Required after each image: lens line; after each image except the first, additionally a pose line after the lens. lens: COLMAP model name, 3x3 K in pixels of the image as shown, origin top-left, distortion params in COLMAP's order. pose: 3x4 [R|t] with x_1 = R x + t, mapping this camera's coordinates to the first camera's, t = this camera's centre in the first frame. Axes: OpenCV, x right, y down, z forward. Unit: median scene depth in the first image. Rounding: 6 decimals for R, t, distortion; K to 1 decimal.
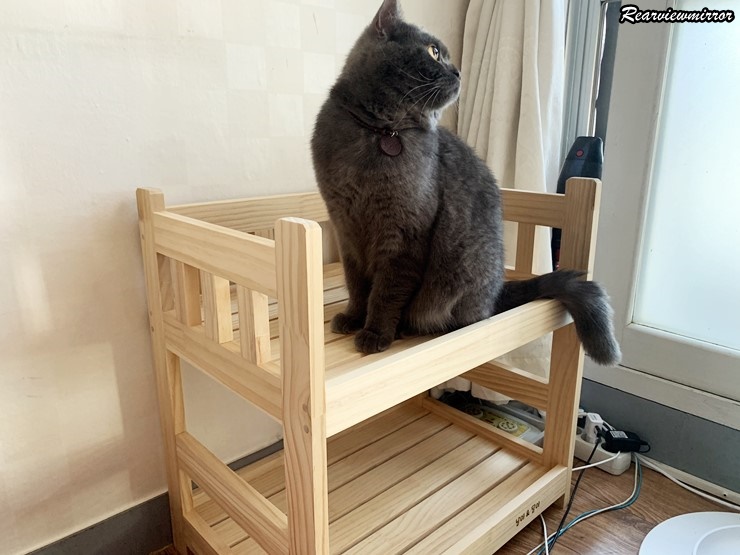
lens RADIAL K [[575.3, 0, 376.4], [0, 575.3, 274.6], [0, 0, 1]] dist [-0.021138, 0.021527]
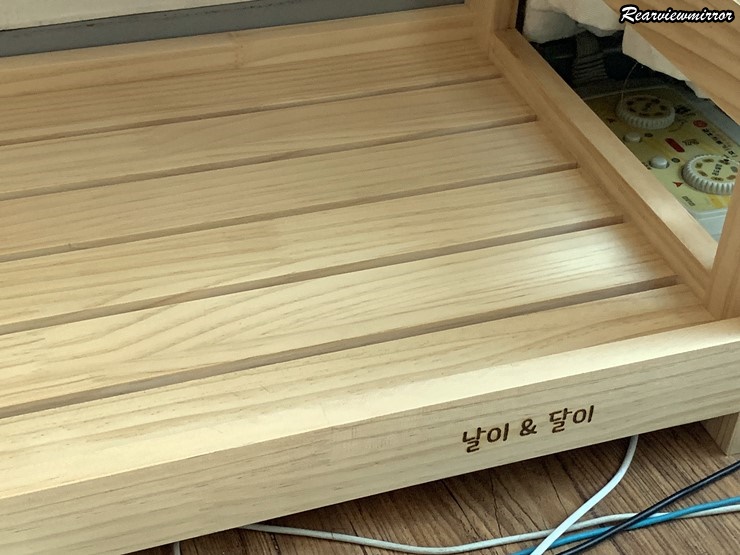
lens RADIAL K [[1168.4, 0, 369.7], [0, 1168.4, 273.8], [0, 0, 1]] dist [0.085555, 0.000000]
pose [[0.905961, 0.277954, -0.319337, 0.342767], [-0.137051, 0.906223, 0.399971, 0.104387], [0.400564, -0.318592, 0.859097, 0.441189]]
